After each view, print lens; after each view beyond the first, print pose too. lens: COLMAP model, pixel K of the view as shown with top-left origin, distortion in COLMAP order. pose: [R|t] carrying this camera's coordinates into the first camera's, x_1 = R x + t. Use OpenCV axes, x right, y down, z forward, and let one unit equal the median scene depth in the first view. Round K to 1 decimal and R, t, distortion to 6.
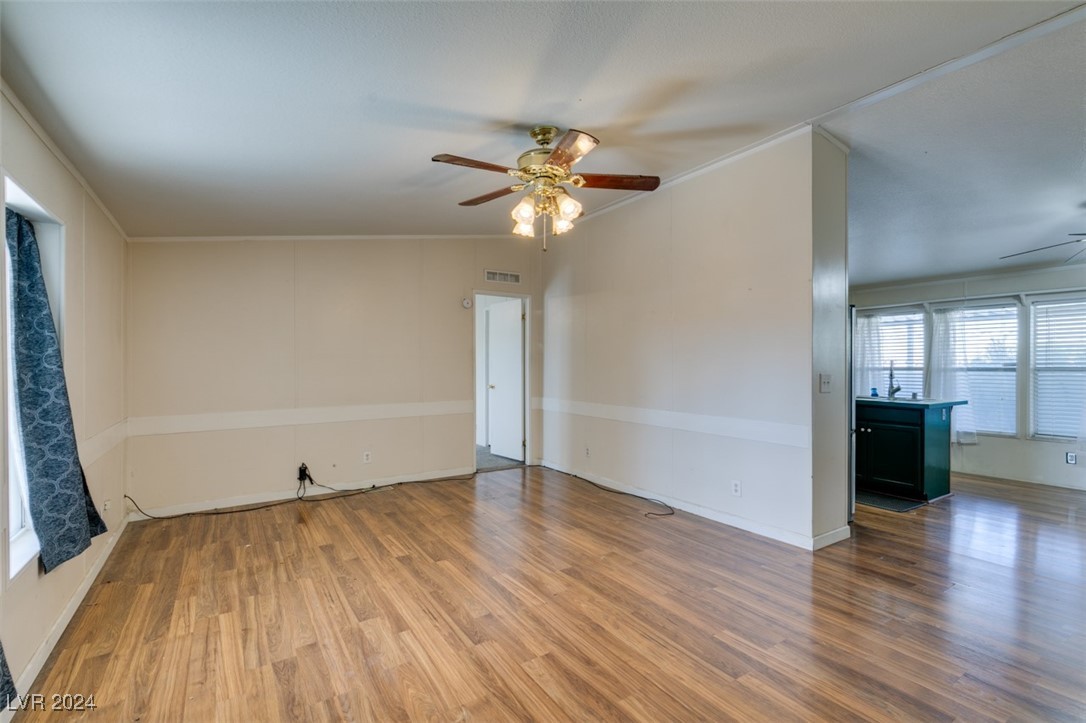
lens RADIAL K [[486.9, 0, 541.2], [0, 486.9, 363.7], [0, 0, 1]] dist [0.003428, -0.000583]
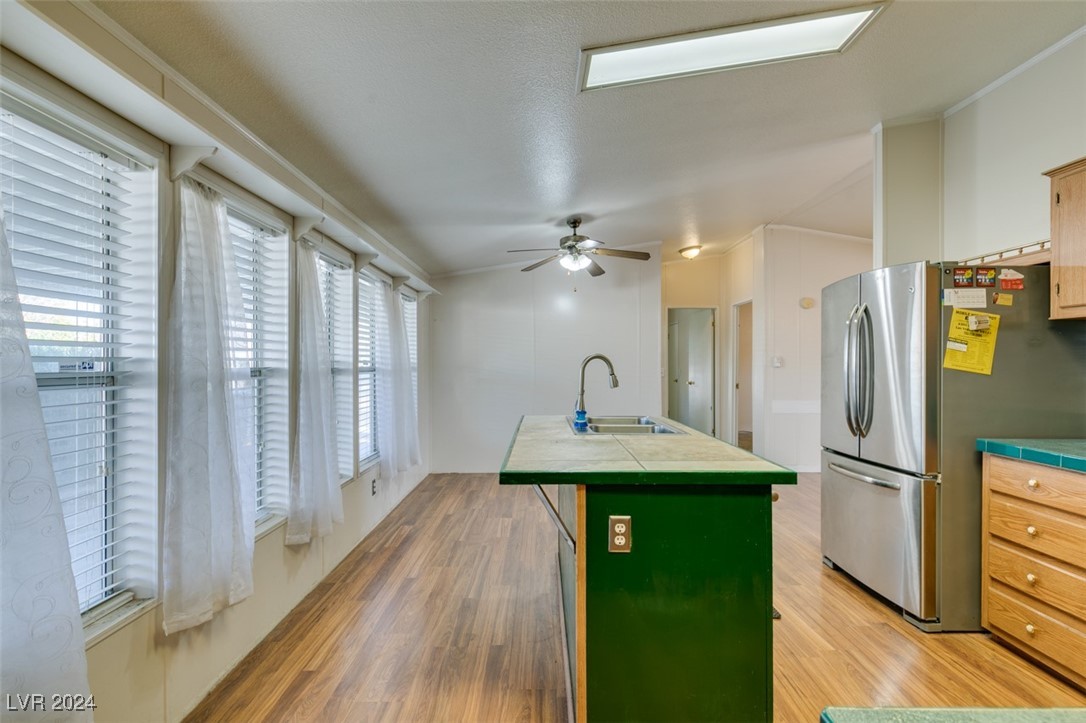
lens RADIAL K [[478.3, 0, 542.3], [0, 478.3, 366.3], [0, 0, 1]] dist [0.002308, -0.000508]
pose [[-0.840080, -0.004636, 0.542442, 0.689233], [-0.003785, 0.999989, 0.002684, 0.005407], [-0.542449, 0.000202, -0.840089, 2.183615]]
